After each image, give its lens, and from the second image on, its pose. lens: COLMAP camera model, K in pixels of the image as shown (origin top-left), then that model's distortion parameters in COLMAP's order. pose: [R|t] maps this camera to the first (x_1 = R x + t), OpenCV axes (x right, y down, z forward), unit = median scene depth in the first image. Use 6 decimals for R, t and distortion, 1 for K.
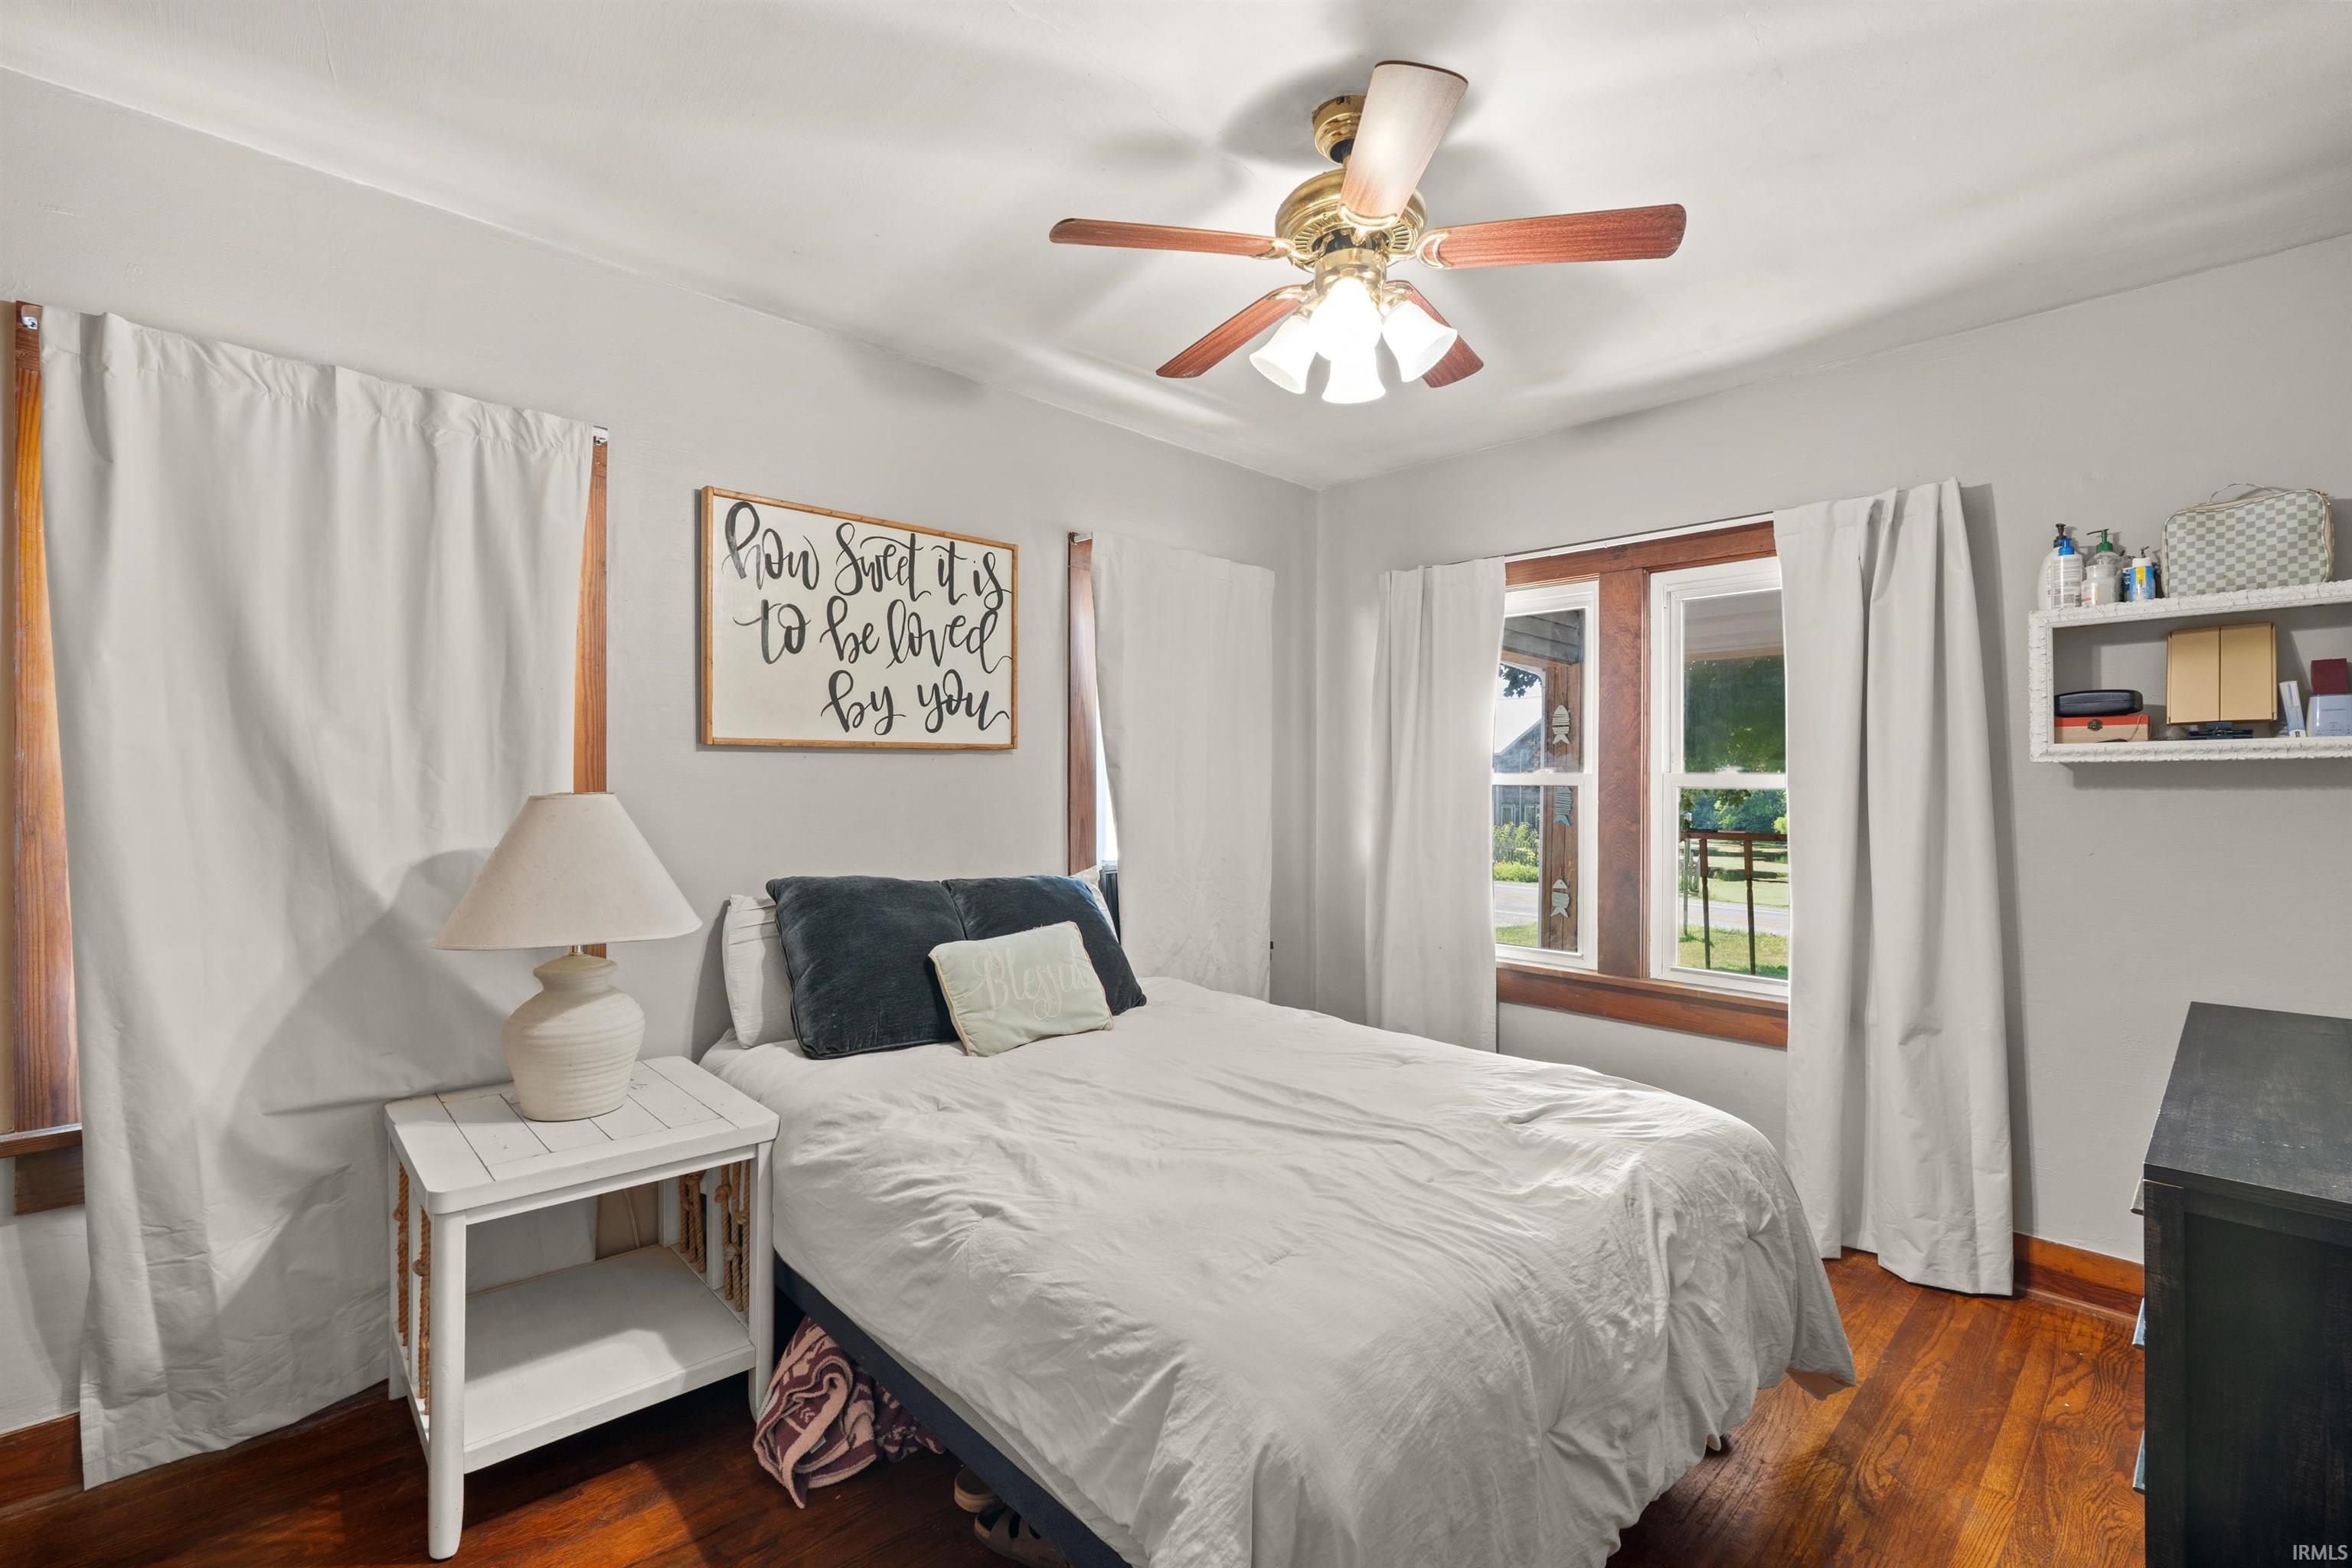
lens RADIAL K [[1034.4, 0, 1170.3], [0, 1034.4, 774.8], [0, 0, 1]] dist [-0.002902, 0.000029]
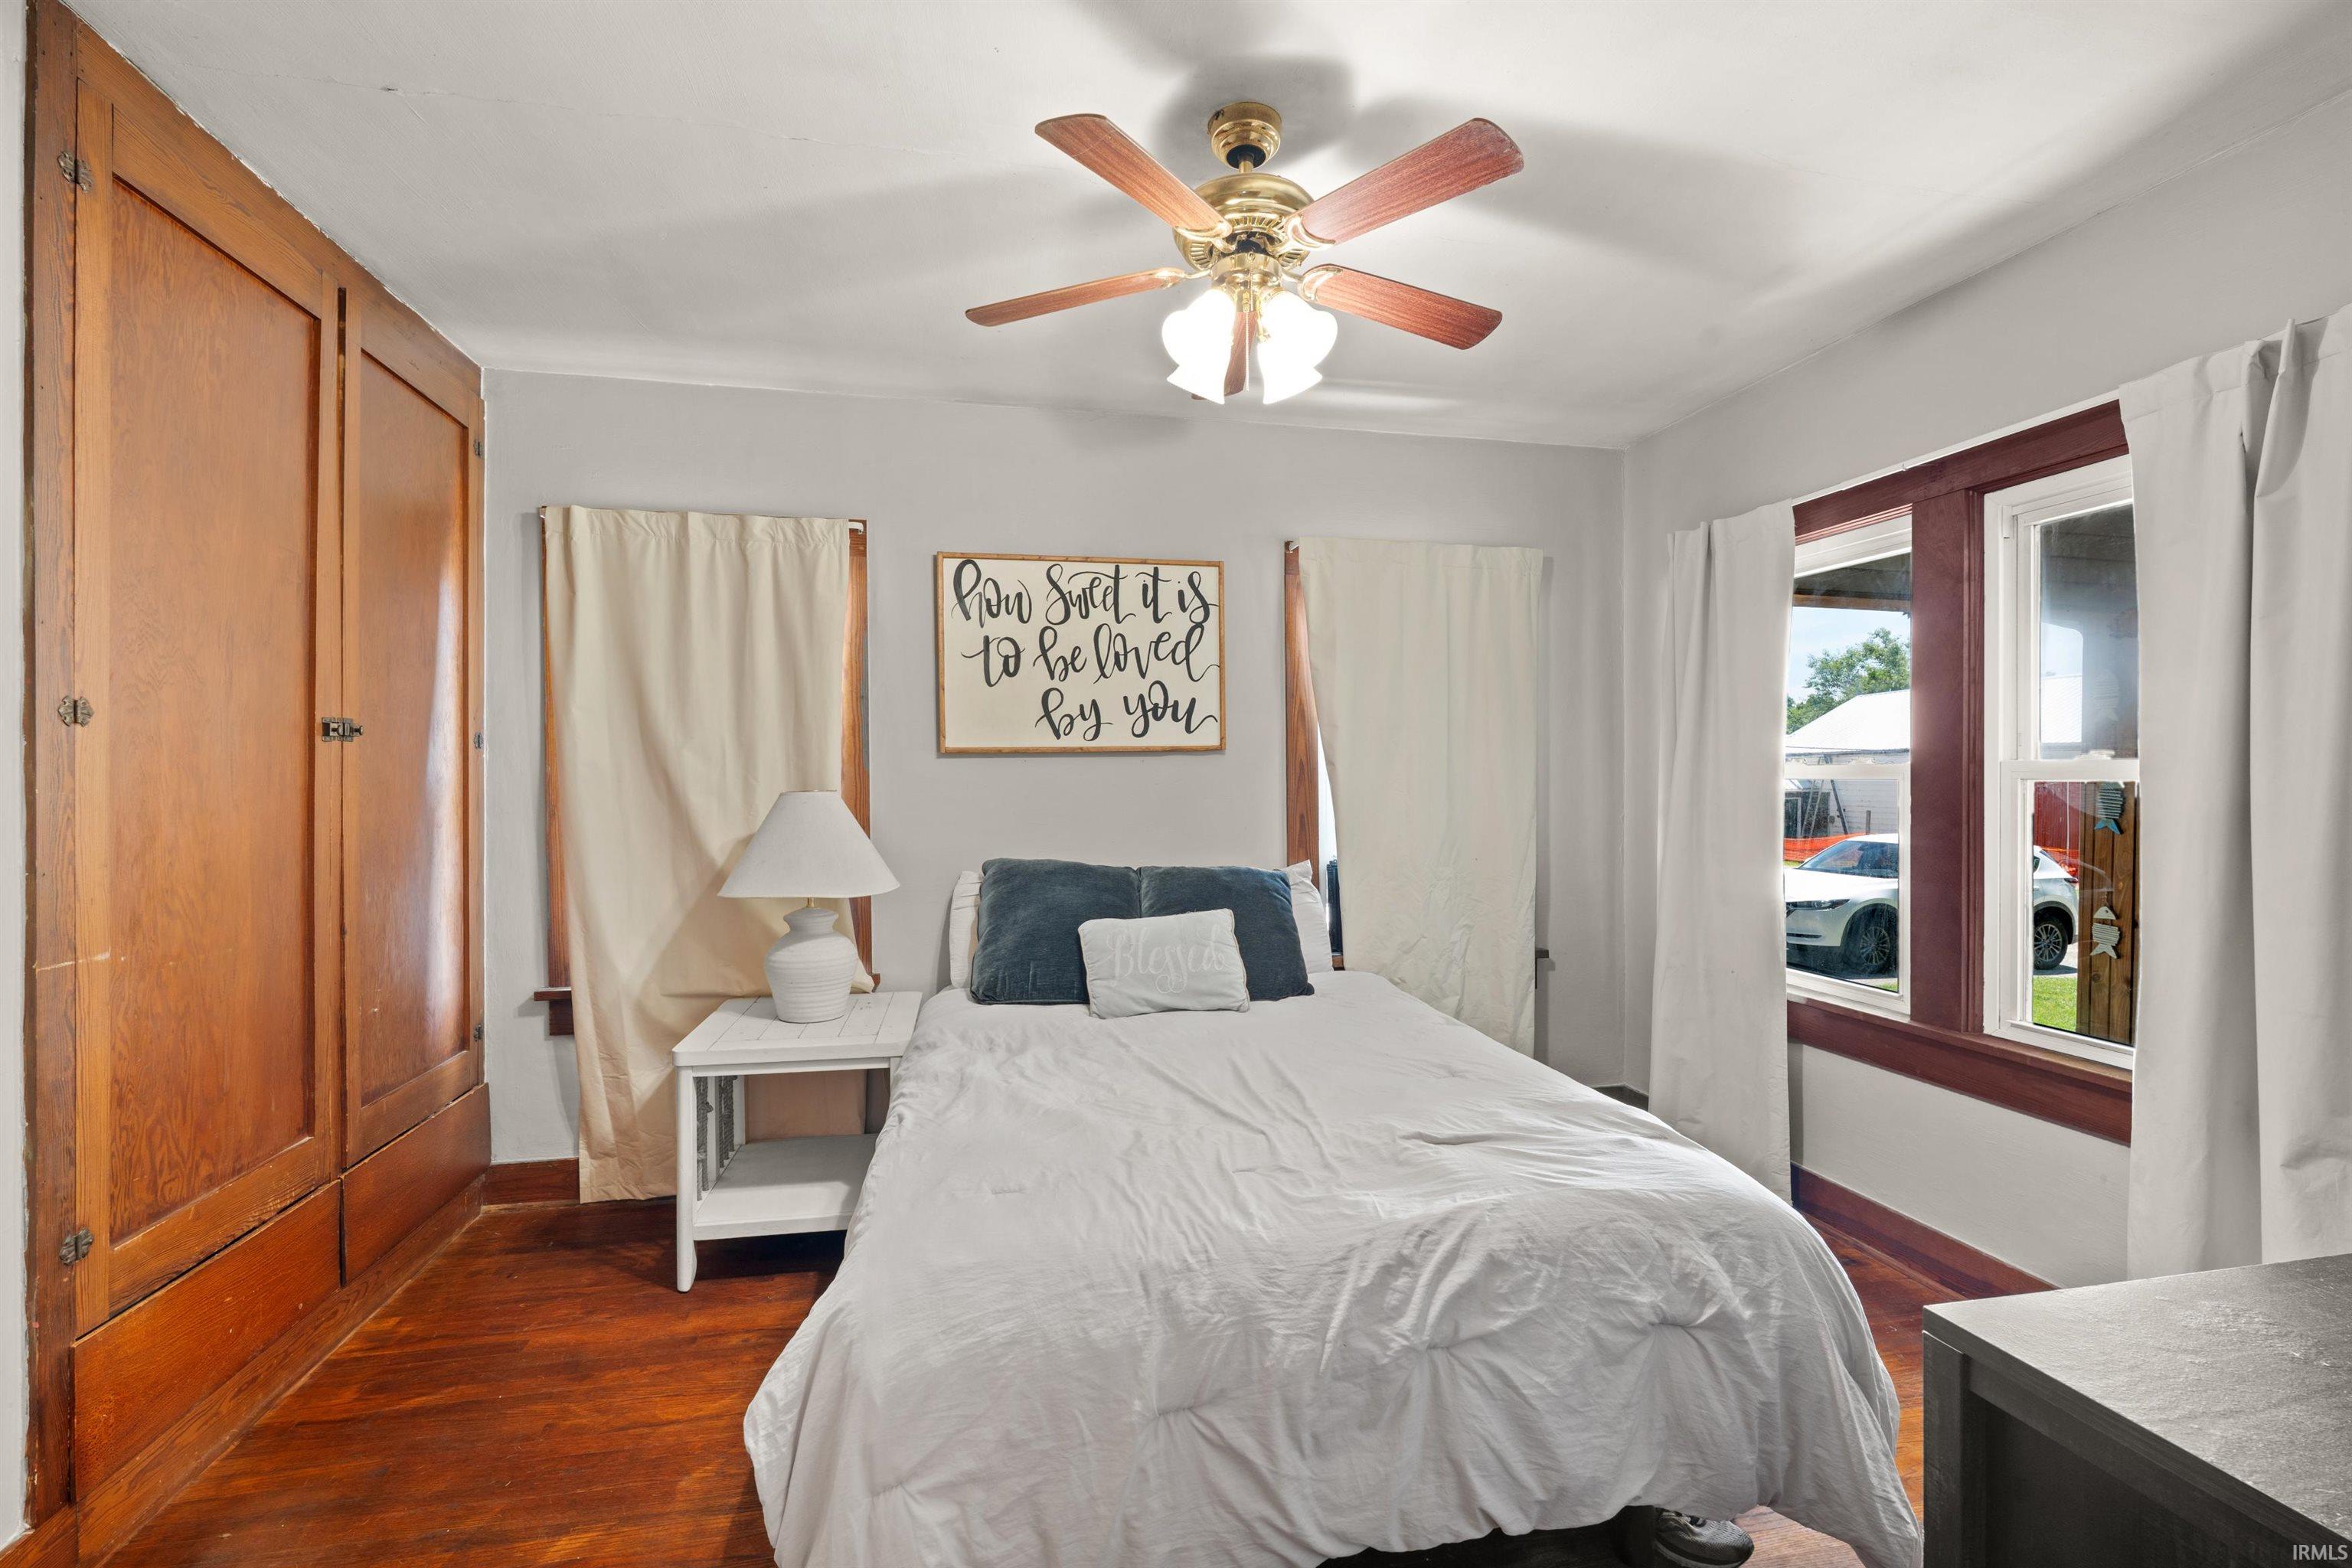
lens RADIAL K [[1026.1, 0, 1170.3], [0, 1026.1, 782.2], [0, 0, 1]] dist [-0.003546, -0.000346]
pose [[0.844945, -0.007472, -0.534800, 0.424089], [0.011335, 0.999928, 0.003937, 0.004832], [0.534732, -0.009389, 0.844969, 0.066556]]
